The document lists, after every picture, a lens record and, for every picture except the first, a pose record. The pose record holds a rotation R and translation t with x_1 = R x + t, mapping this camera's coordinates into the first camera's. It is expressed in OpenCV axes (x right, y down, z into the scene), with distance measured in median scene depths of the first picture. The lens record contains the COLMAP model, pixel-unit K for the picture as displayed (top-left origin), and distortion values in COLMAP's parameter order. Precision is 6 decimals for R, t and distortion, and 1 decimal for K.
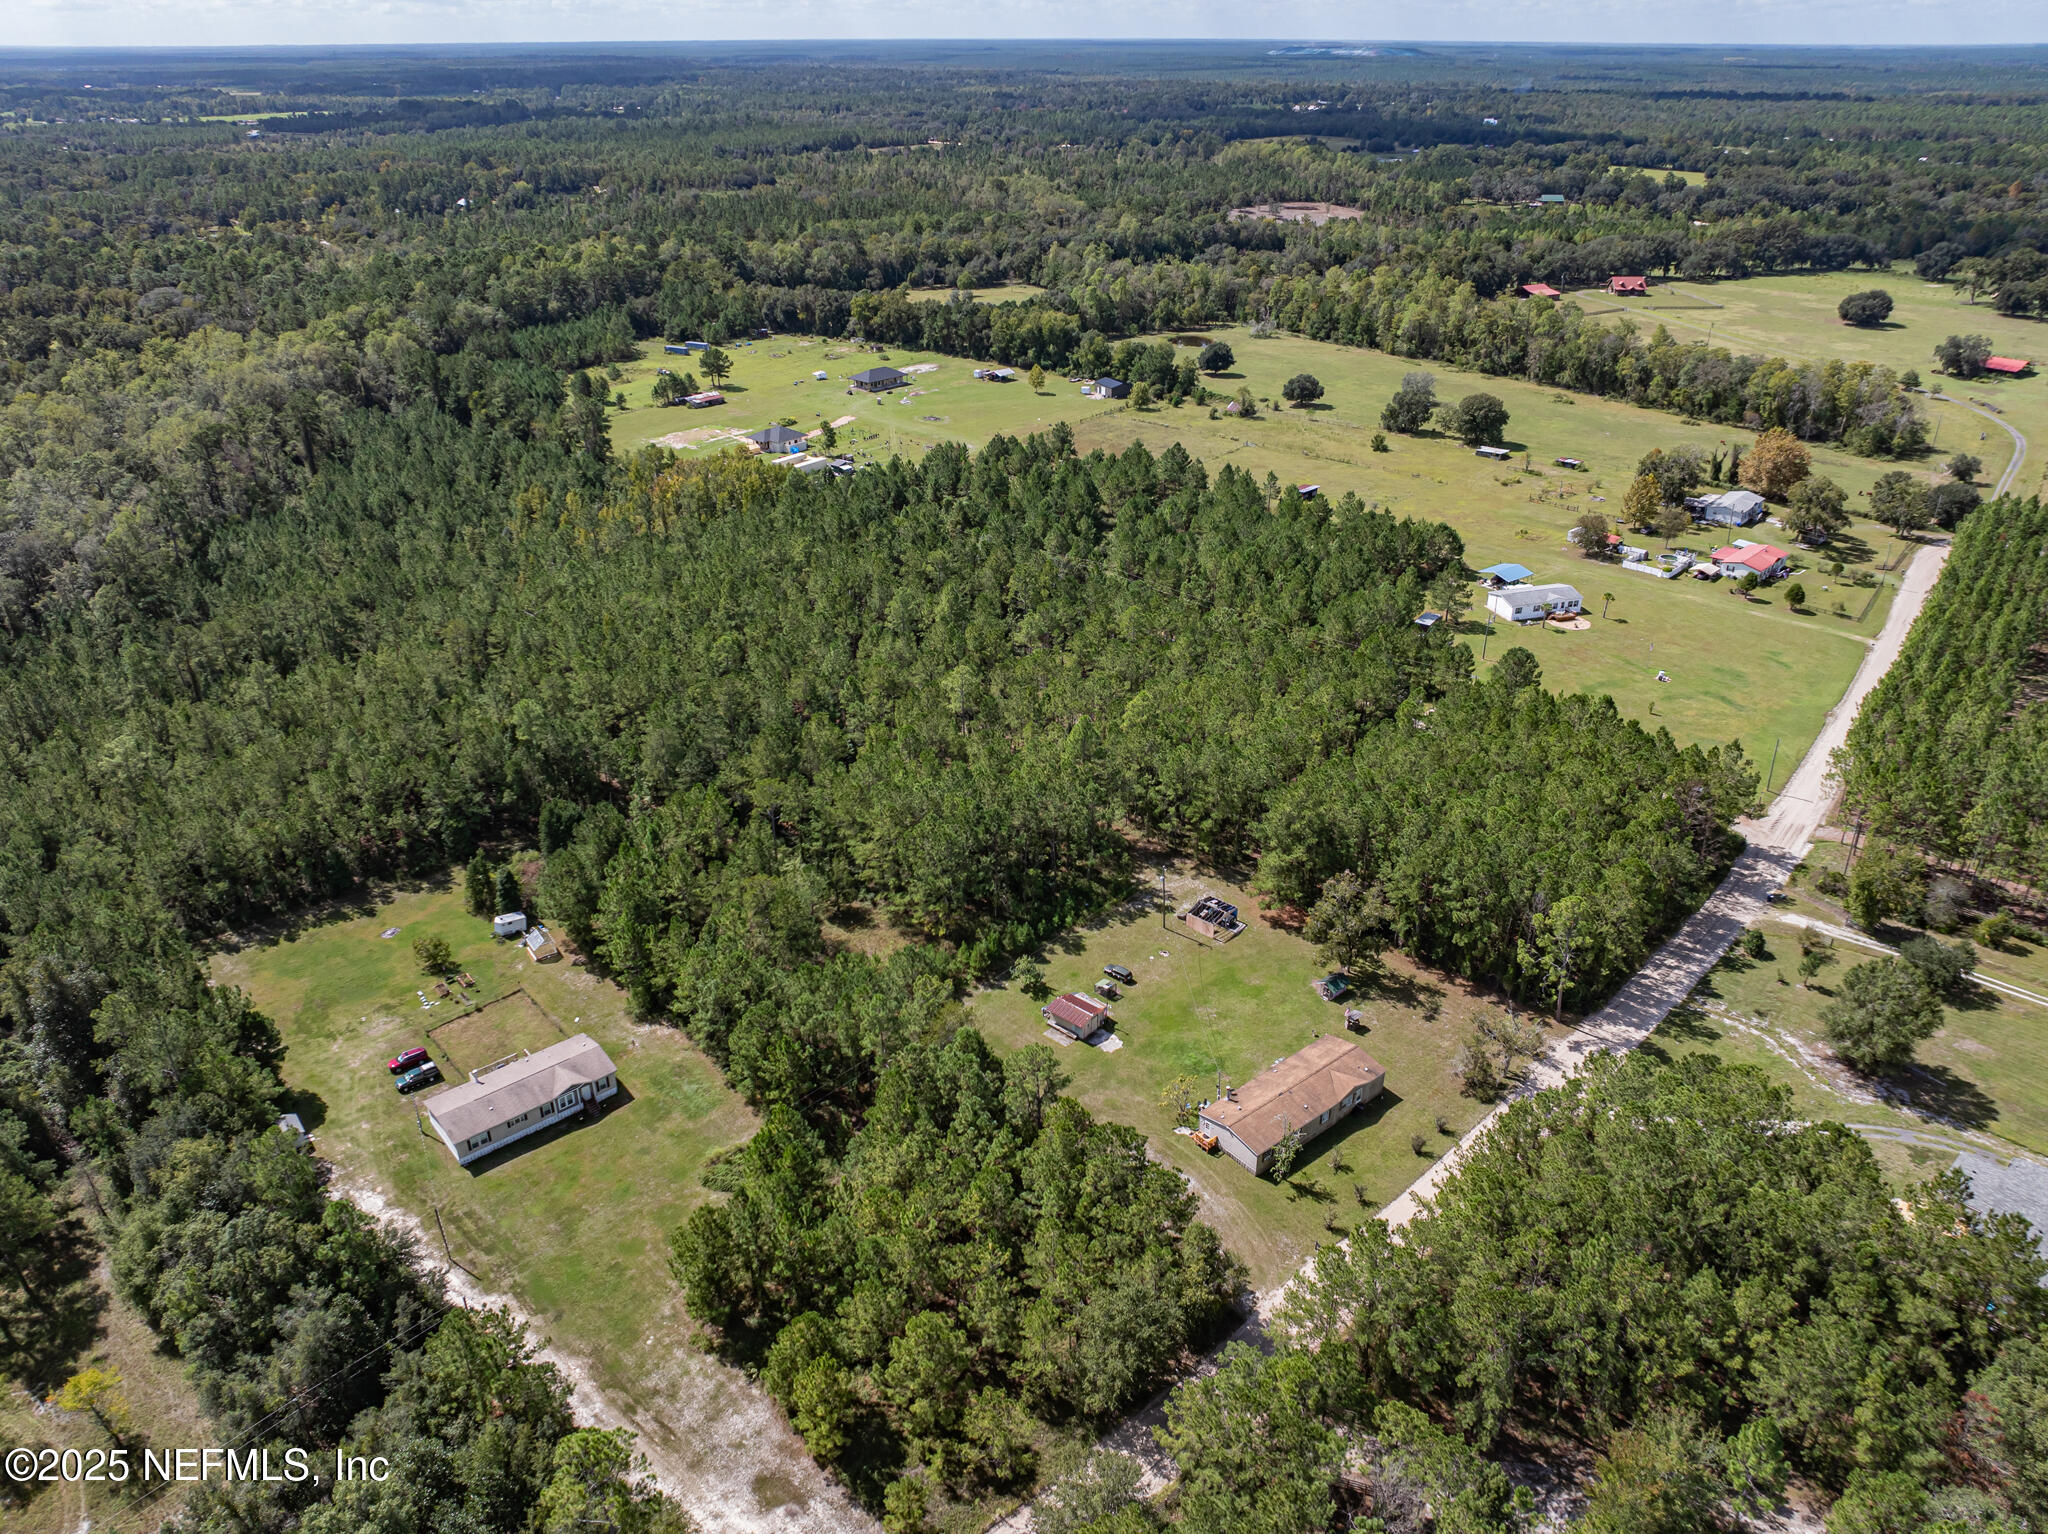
lens RADIAL K [[1427.7, 0, 1018.5], [0, 1427.7, 770.2], [0, 0, 1]] dist [-0.049693, 0.021690]
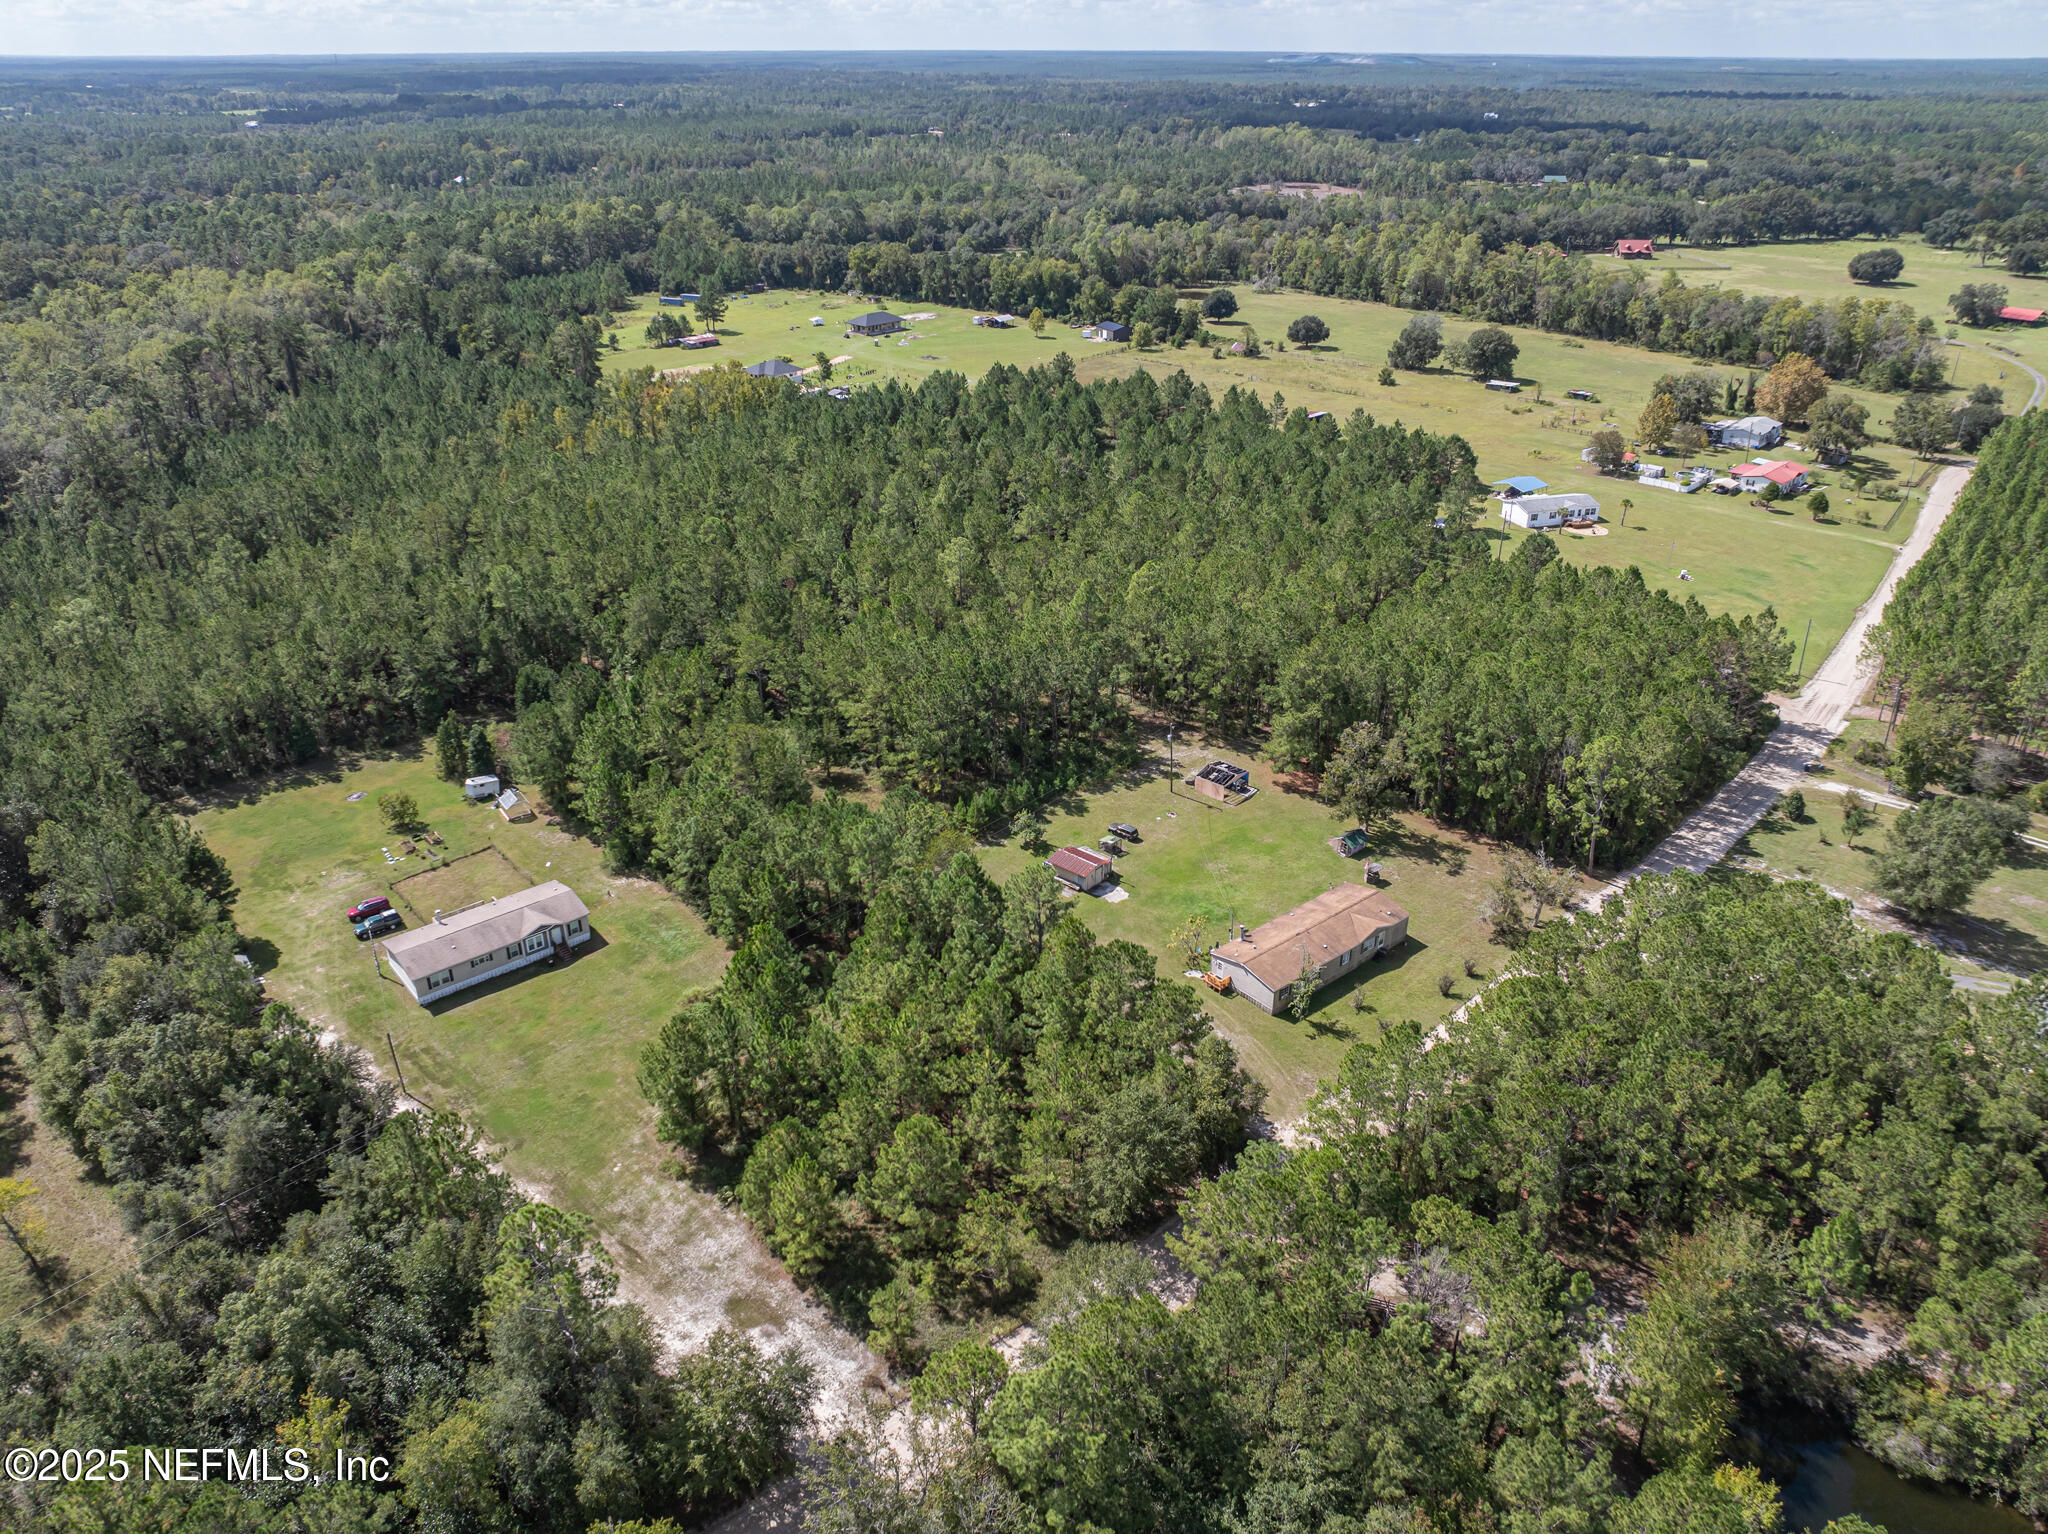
lens RADIAL K [[1427.7, 0, 1018.4], [0, 1427.7, 767.4], [0, 0, 1]] dist [-0.049693, 0.021690]
pose [[0.999996, 0.002671, 0.001196, -0.000843], [-0.002660, 0.999952, -0.009380, 0.097201], [-0.001221, 0.009376, 0.999955, 0.047926]]
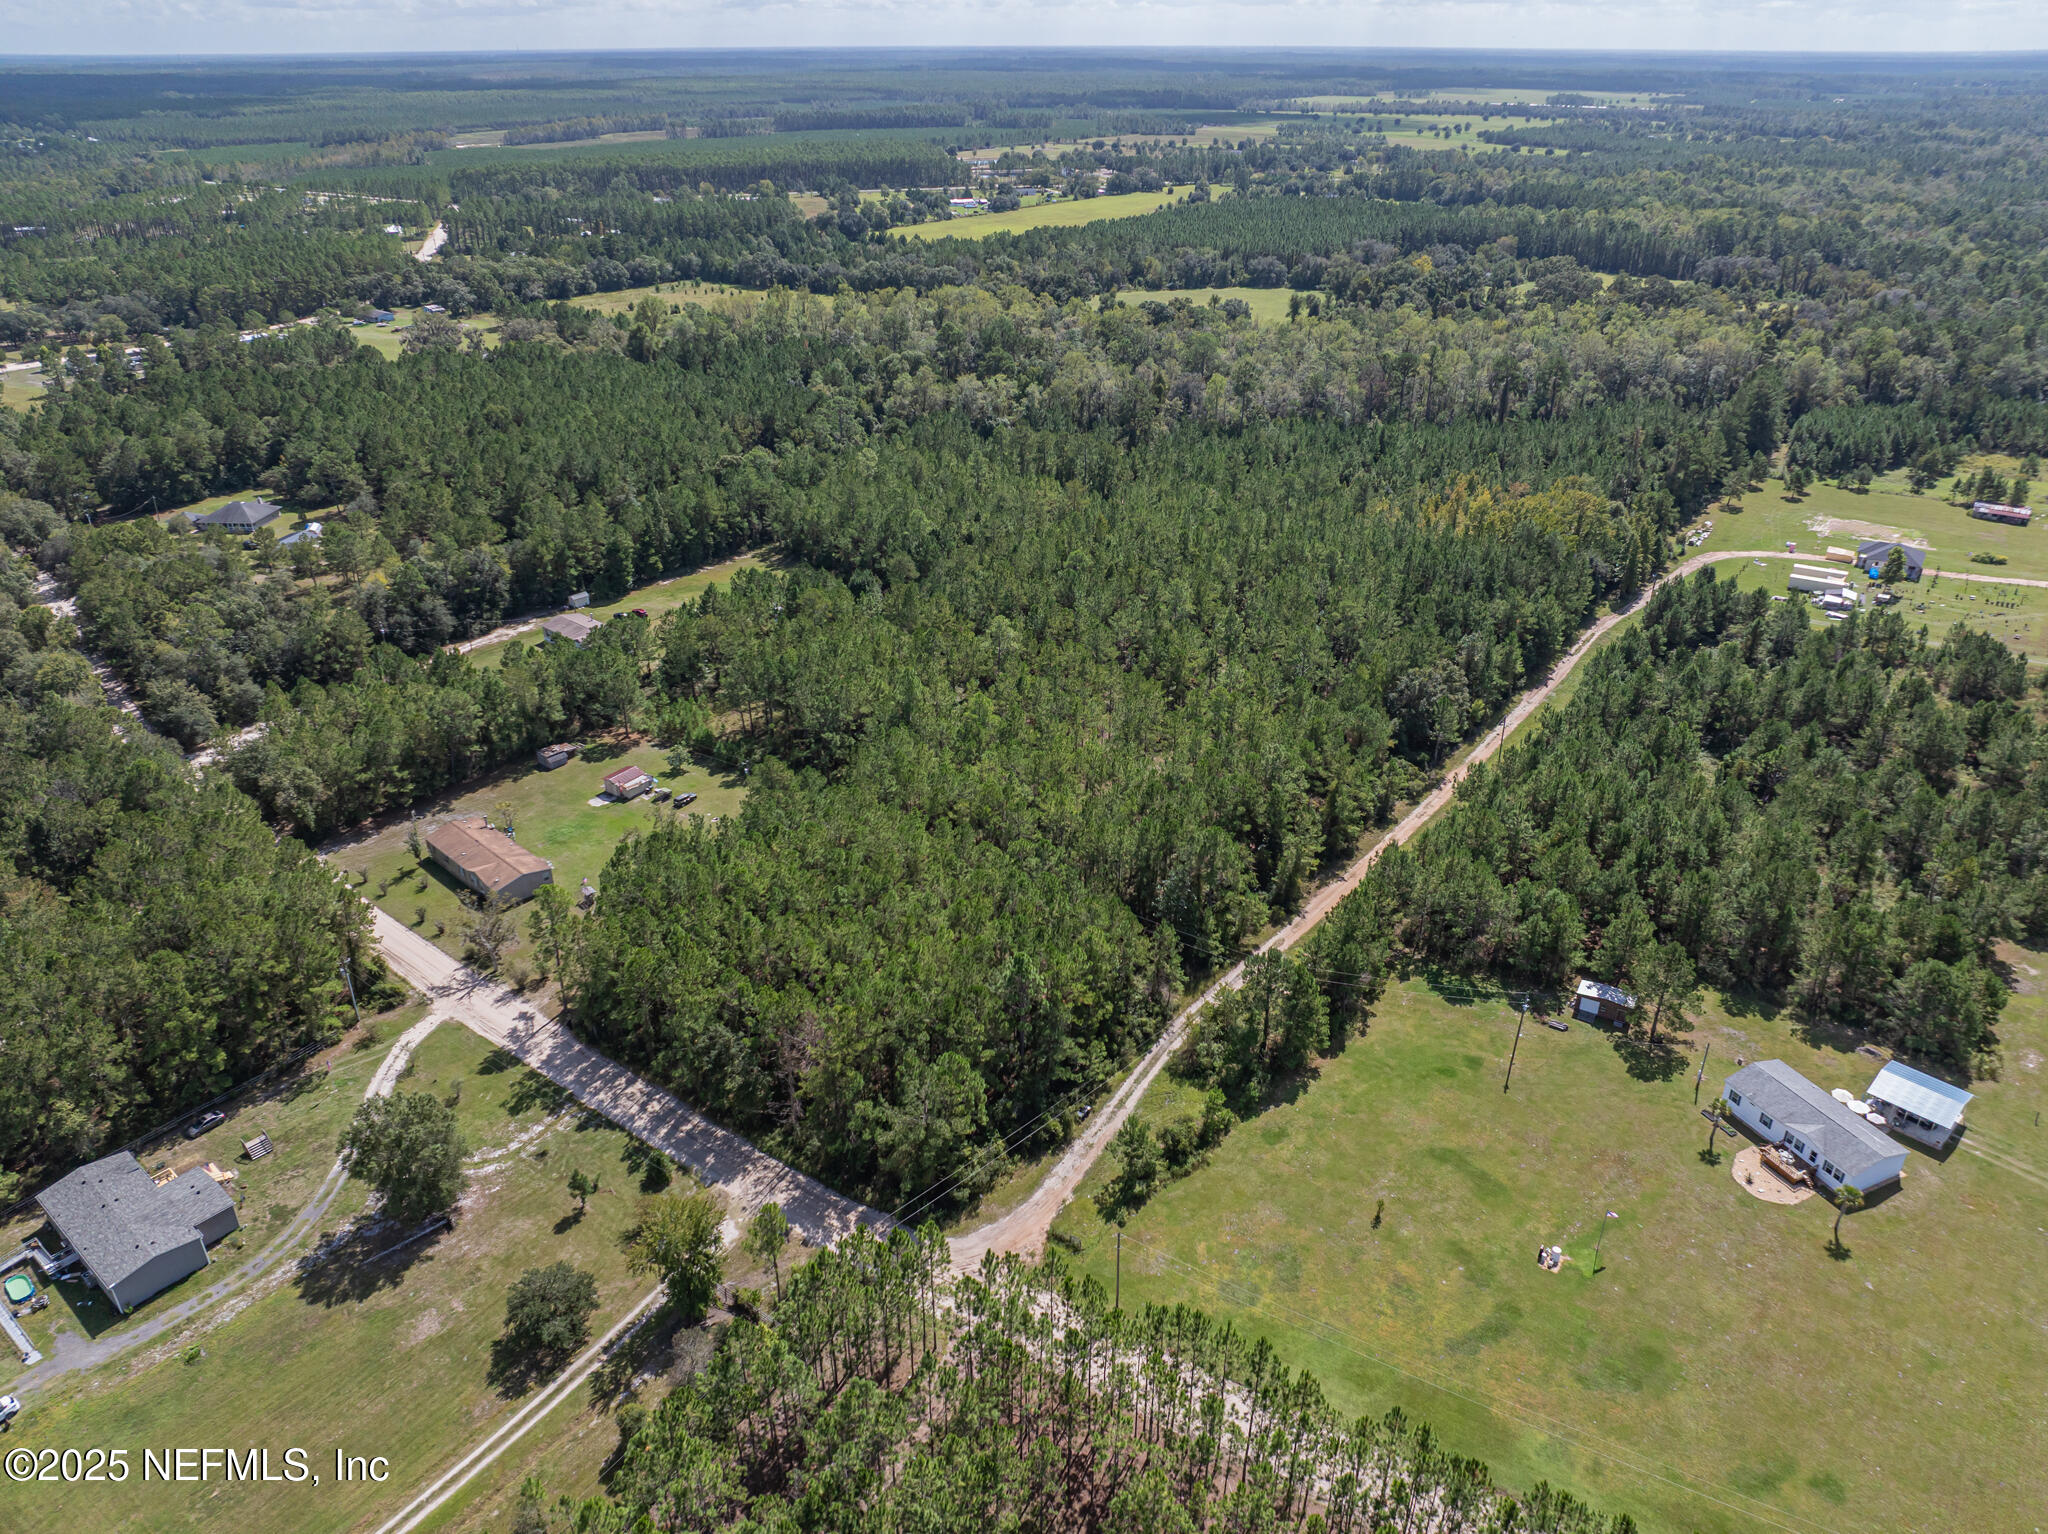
lens RADIAL K [[1427.7, 0, 1016.4], [0, 1427.7, 768.9], [0, 0, 1]] dist [-0.049693, 0.021690]
pose [[0.119736, 0.454967, -0.882422, 1.045371], [-0.457339, 0.814172, 0.357722, -0.398661], [0.881195, 0.360733, 0.305560, 0.774004]]
